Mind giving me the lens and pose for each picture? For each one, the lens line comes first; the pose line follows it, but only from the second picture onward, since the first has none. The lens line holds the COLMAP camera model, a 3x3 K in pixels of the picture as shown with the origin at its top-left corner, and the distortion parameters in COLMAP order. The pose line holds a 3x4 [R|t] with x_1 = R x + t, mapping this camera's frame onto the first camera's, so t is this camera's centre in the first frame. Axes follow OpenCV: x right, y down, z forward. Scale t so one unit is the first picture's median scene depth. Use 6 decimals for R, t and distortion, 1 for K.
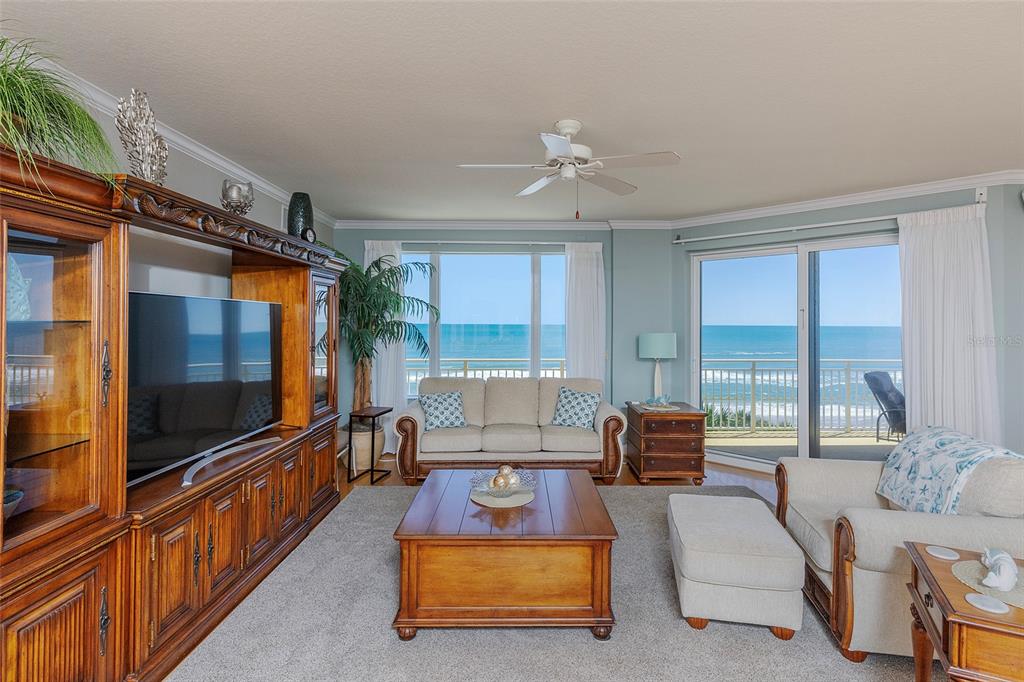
lens RADIAL K [[473.2, 0, 517.7], [0, 473.2, 325.9], [0, 0, 1]] dist [-0.000423, -0.000323]
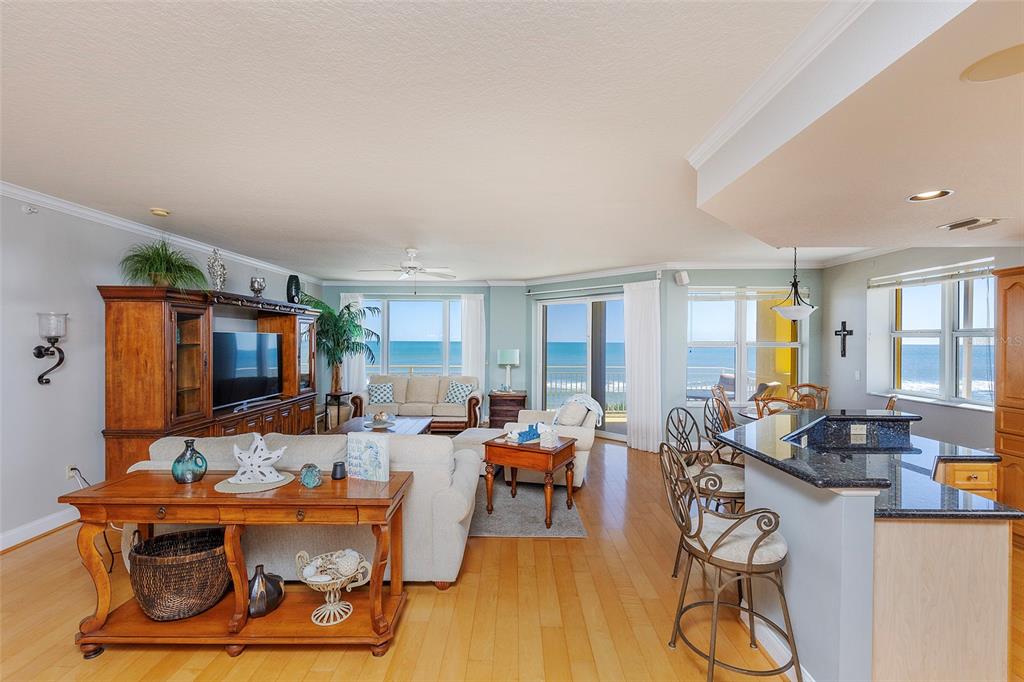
lens RADIAL K [[422.1, 0, 512.5], [0, 422.1, 349.5], [0, 0, 1]] dist [0.000073, -0.000016]
pose [[0.999567, 0.002057, -0.029355, 0.424997], [-0.001626, 0.999890, 0.014724, -0.007844], [0.029382, -0.014669, 0.999461, -0.607178]]
